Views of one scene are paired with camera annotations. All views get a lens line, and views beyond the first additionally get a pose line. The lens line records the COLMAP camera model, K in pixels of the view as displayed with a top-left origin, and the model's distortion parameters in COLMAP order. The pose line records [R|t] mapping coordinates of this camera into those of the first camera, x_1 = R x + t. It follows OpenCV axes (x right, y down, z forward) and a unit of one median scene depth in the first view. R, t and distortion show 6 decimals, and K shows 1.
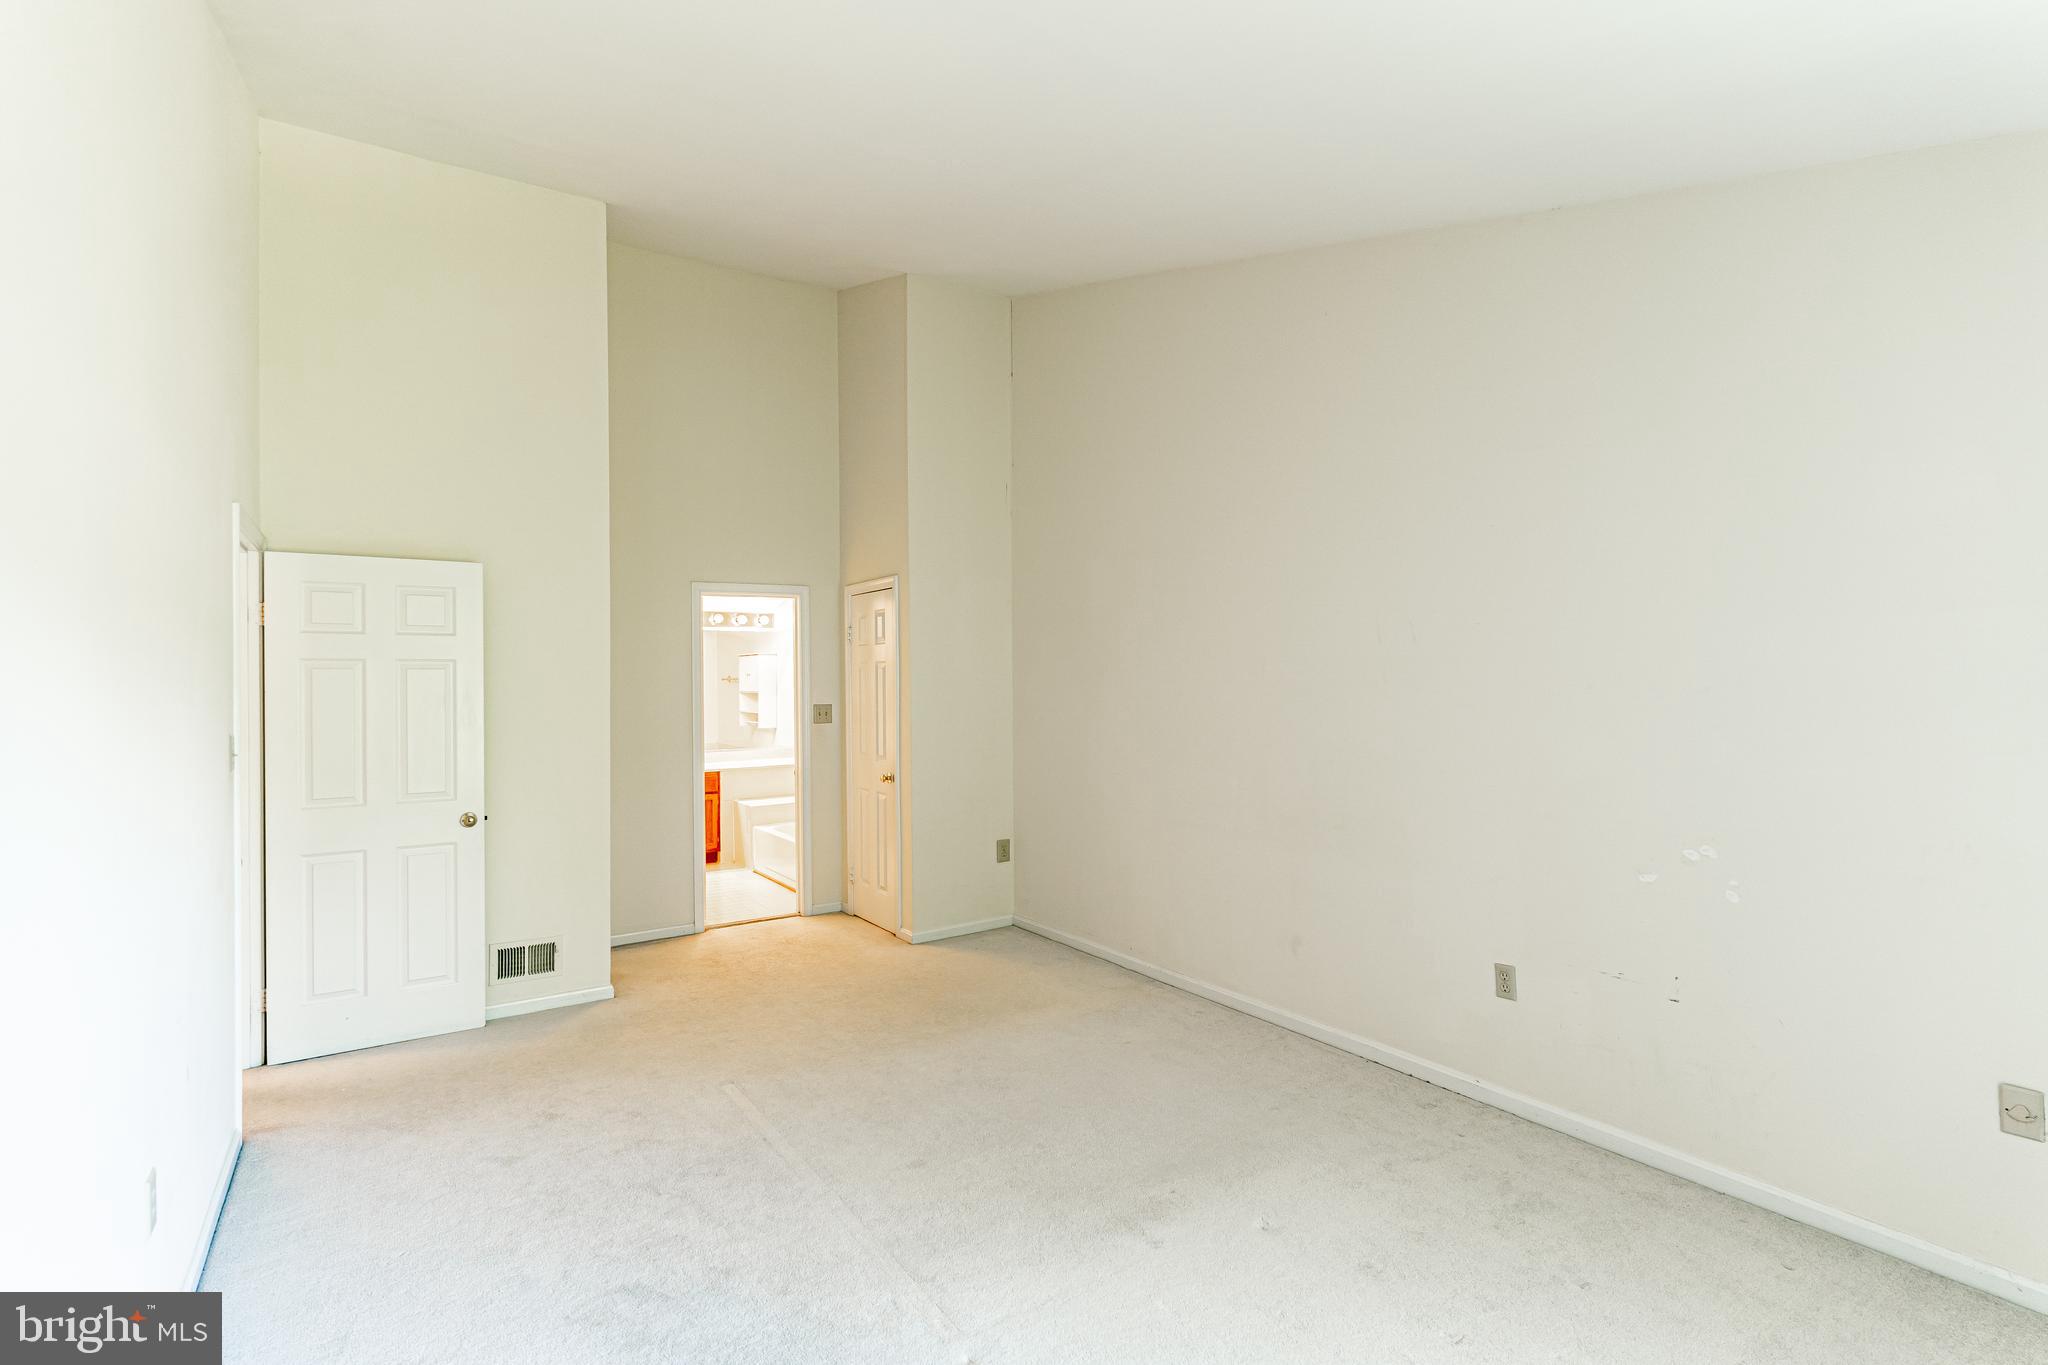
lens RADIAL K [[978.2, 0, 1026.6], [0, 978.2, 680.0], [0, 0, 1]] dist [-0.000099, 0.000393]
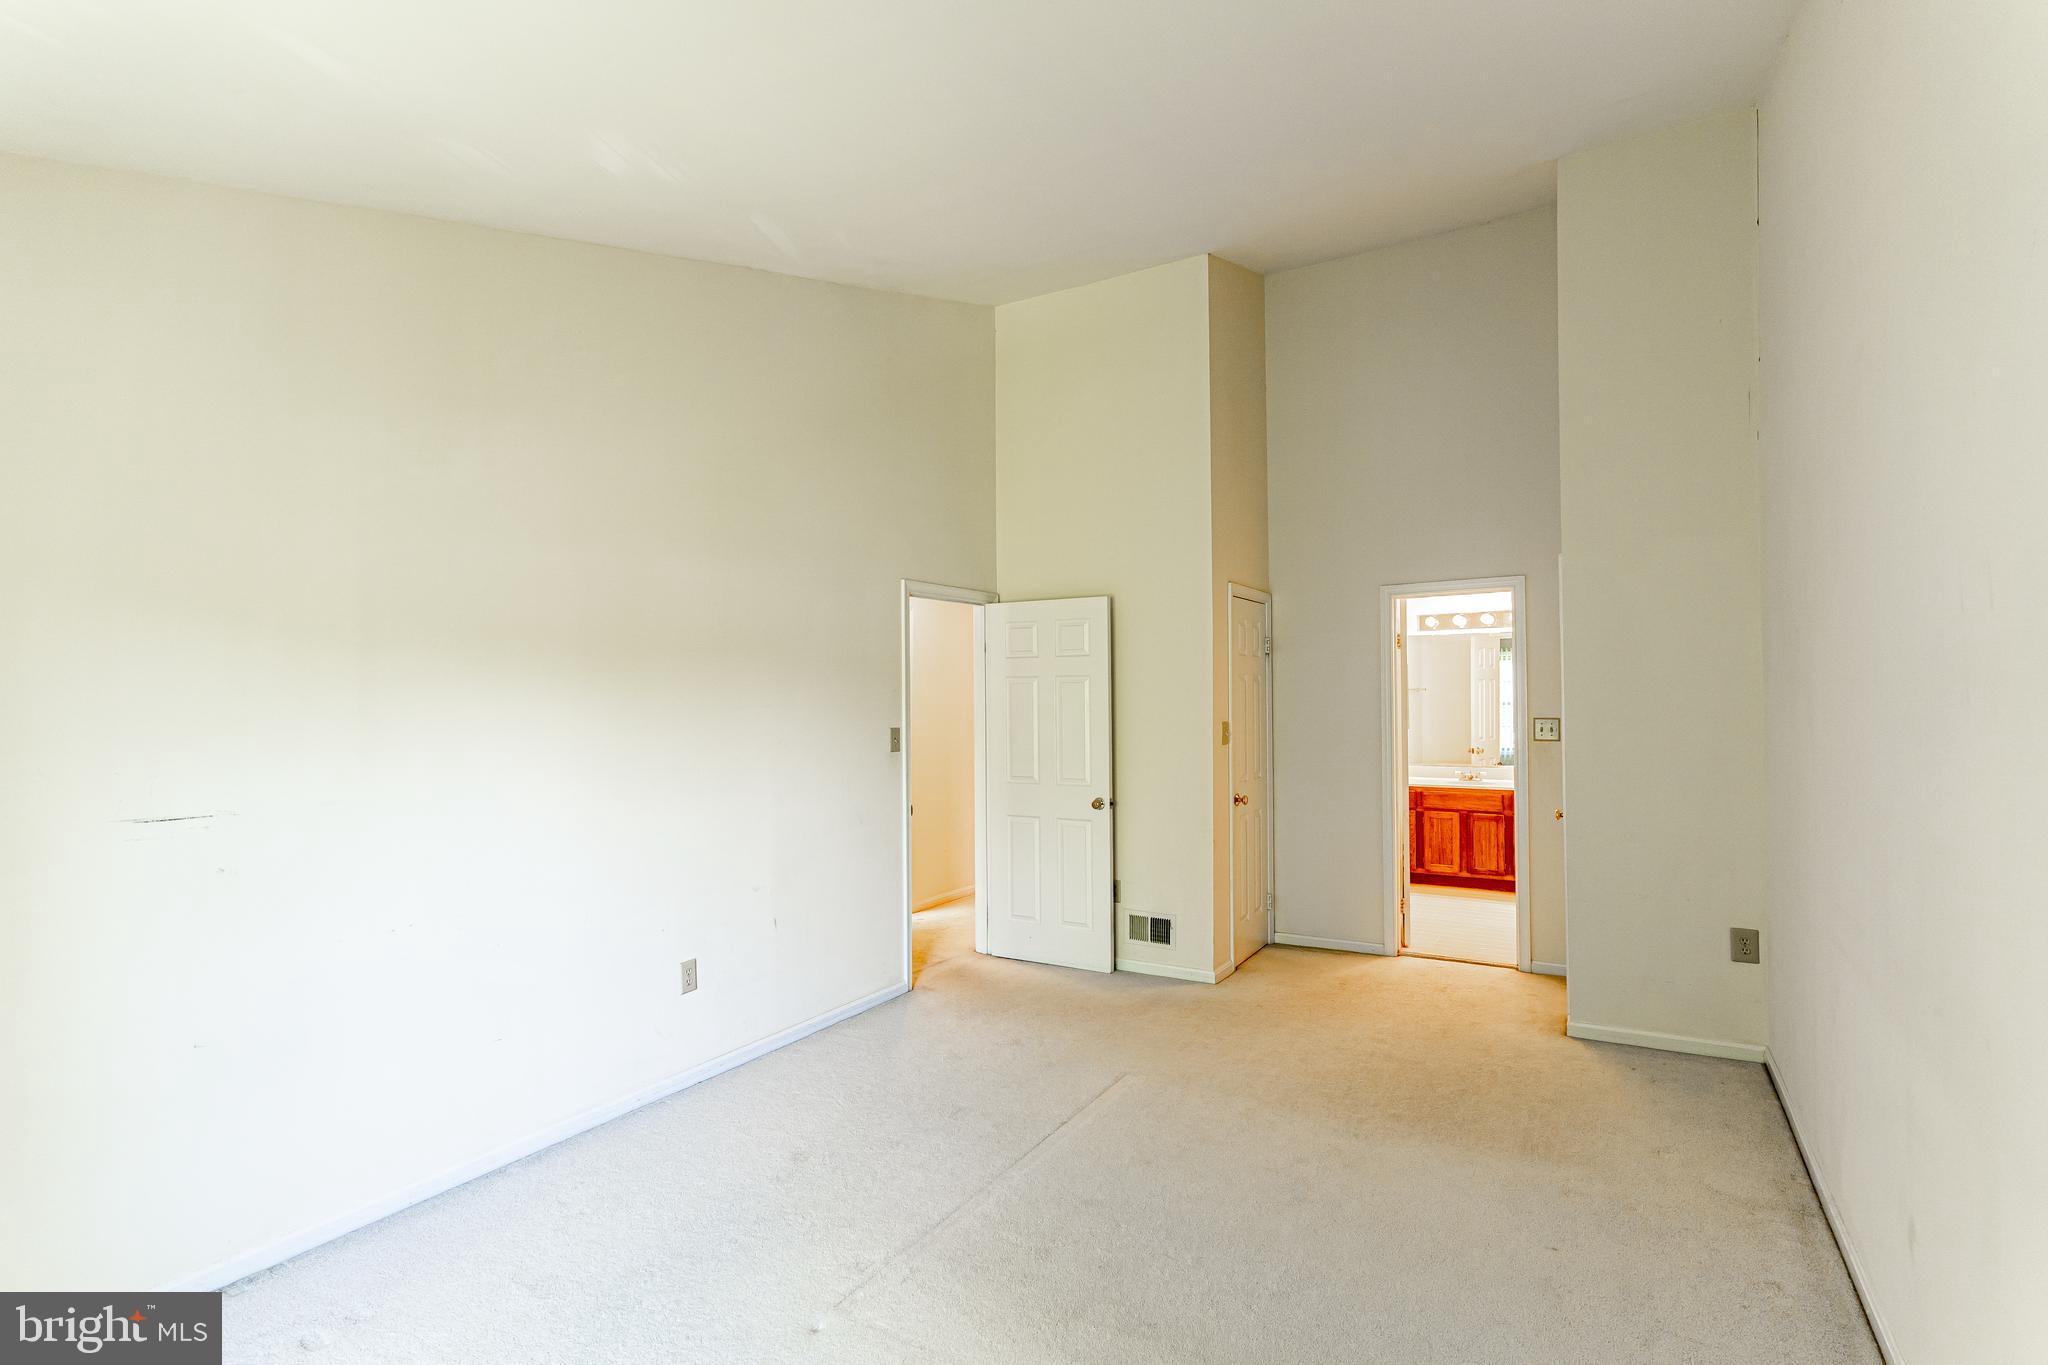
lens RADIAL K [[978.2, 0, 1024.1], [0, 978.2, 688.1], [0, 0, 1]] dist [-0.000099, 0.000393]
pose [[0.414903, -0.004494, -0.909855, 0.492177], [0.006967, 0.999974, -0.001762, -0.002322], [0.909839, -0.005607, 0.414924, 0.372086]]
